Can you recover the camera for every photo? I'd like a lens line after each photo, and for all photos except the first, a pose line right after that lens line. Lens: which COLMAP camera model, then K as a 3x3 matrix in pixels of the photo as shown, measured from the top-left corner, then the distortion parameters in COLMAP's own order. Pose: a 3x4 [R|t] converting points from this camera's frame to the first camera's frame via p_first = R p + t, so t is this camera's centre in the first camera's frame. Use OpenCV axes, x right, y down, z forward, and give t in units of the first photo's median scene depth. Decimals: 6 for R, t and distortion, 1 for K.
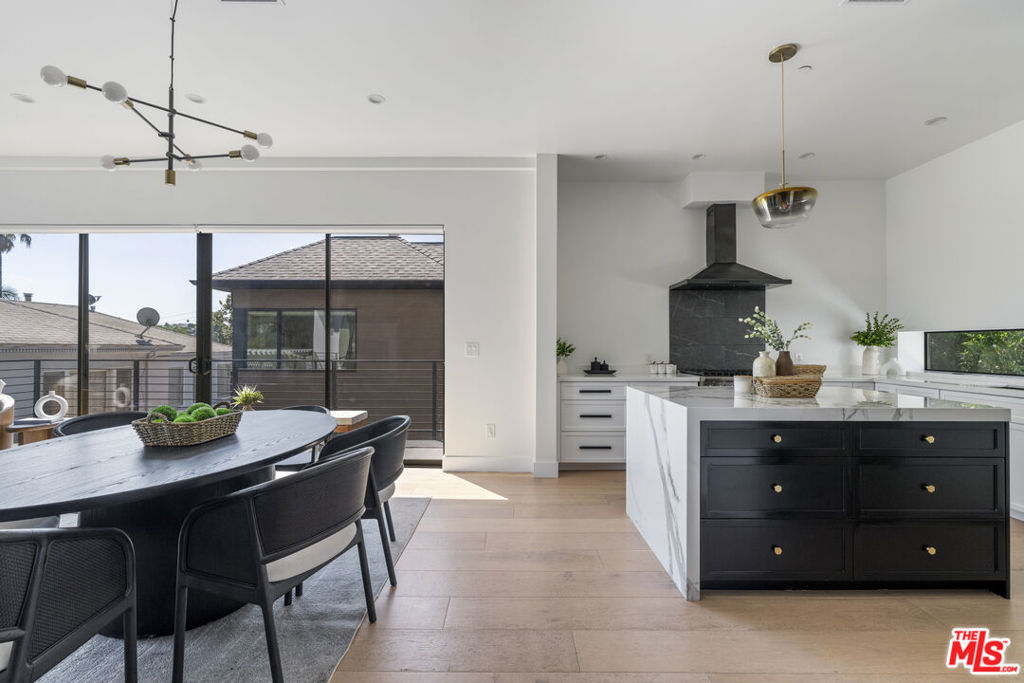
lens RADIAL K [[472.5, 0, 515.9], [0, 472.5, 342.1], [0, 0, 1]] dist [0.001397, 0.000468]
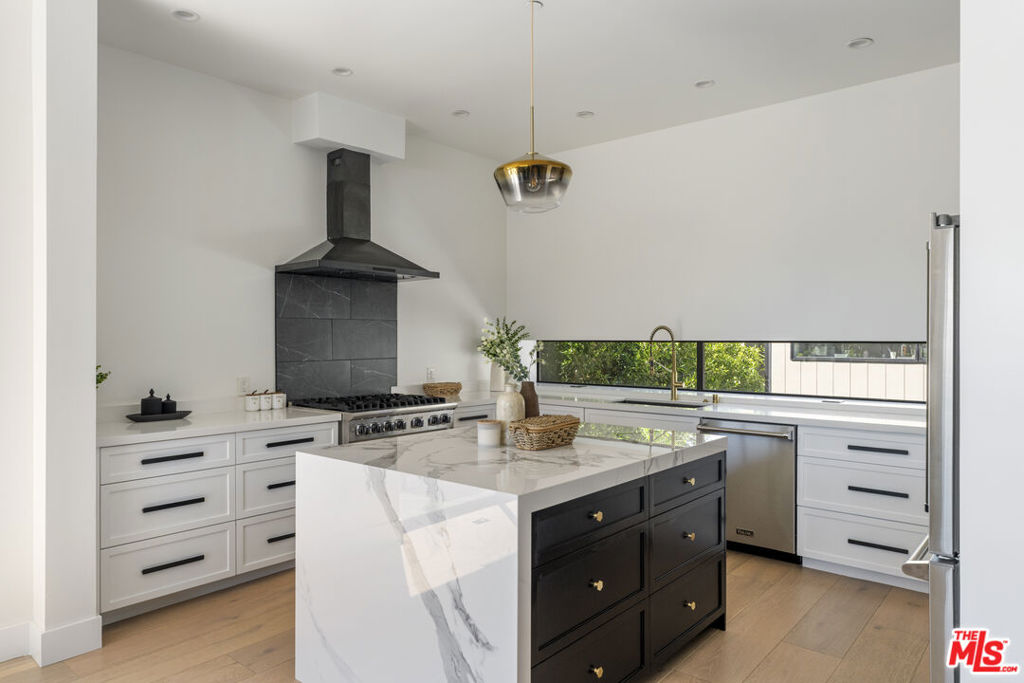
lens RADIAL K [[664.1, 0, 512.6], [0, 664.1, 340.4], [0, 0, 1]] dist [0.000322, -0.008048]
pose [[0.644888, -0.002488, 0.764273, -0.144398], [-0.006982, 0.999934, 0.009147, -0.033823], [-0.764245, -0.011236, 0.644828, 0.220690]]
